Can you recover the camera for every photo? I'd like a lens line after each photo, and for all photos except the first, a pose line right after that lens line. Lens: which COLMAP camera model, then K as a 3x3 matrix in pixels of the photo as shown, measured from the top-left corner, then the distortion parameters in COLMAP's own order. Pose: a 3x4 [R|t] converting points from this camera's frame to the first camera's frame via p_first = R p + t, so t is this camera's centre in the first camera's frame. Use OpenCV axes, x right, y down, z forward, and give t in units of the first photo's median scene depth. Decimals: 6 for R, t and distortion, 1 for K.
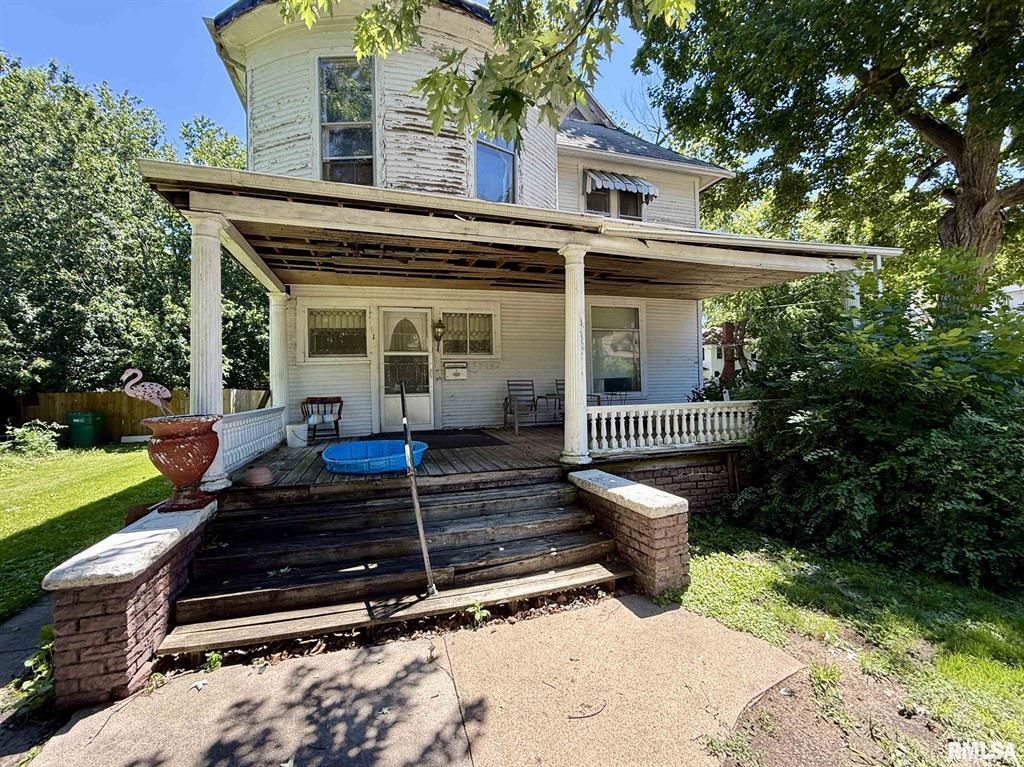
lens RADIAL K [[424.2, 0, 512.0], [0, 424.2, 383.5], [0, 0, 1]] dist [-0.001499, -0.000251]
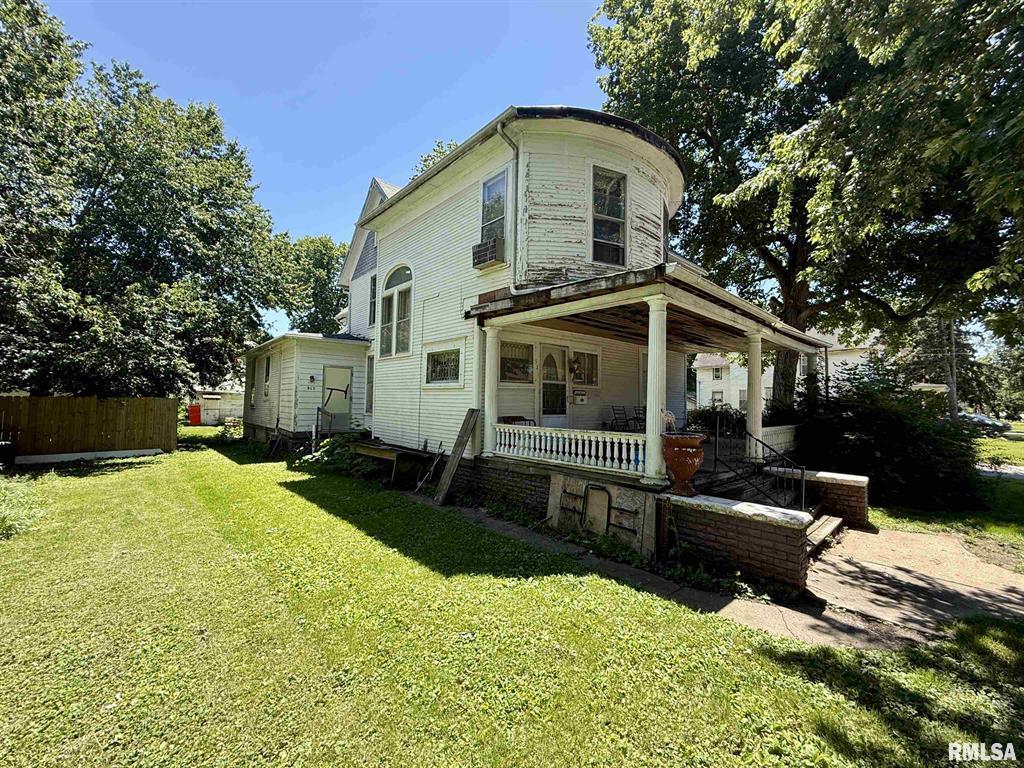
lens RADIAL K [[407.9, 0, 512.0], [0, 407.9, 384.0], [0, 0, 1]] dist [-0.003089, 0.000186]
pose [[0.909494, 0.055046, 0.412056, -1.190662], [-0.040954, 0.998237, -0.042958, -0.011936], [-0.413694, 0.022194, 0.910145, -0.049867]]
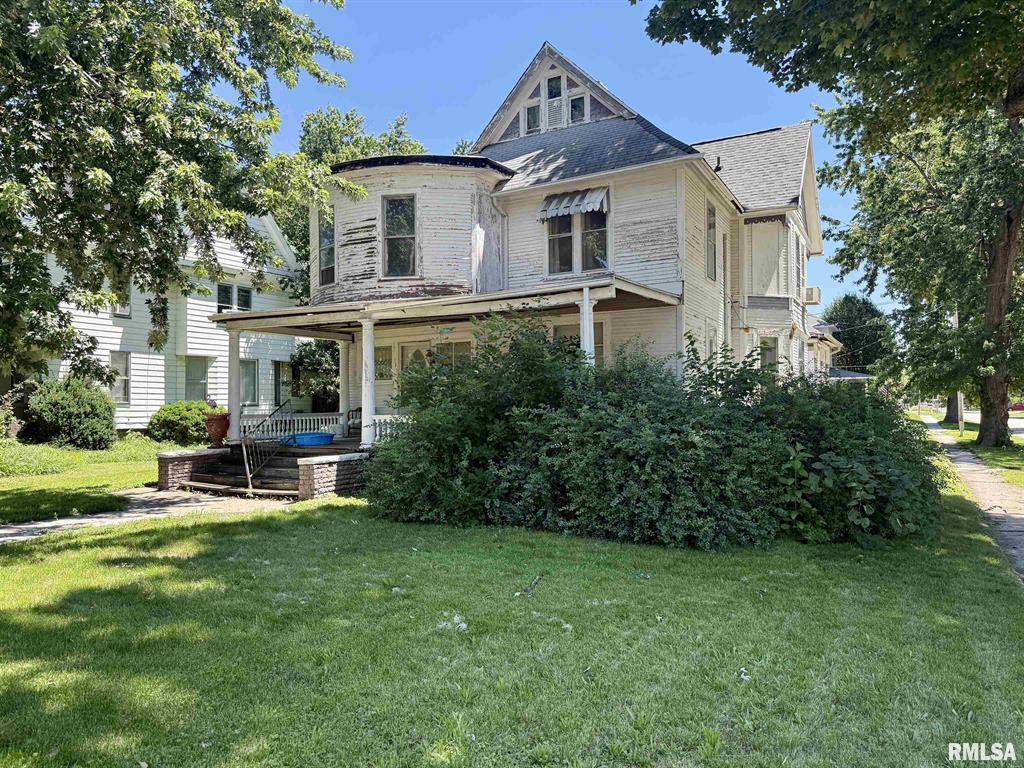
lens RADIAL K [[764.8, 0, 512.0], [0, 764.8, 384.0], [0, 0, 1]] dist [0.006386, 0.001979]
pose [[0.713730, -0.016267, -0.700232, 2.216137], [0.006541, 0.999841, -0.016560, -0.012429], [0.700390, 0.007240, 0.713724, -0.634496]]
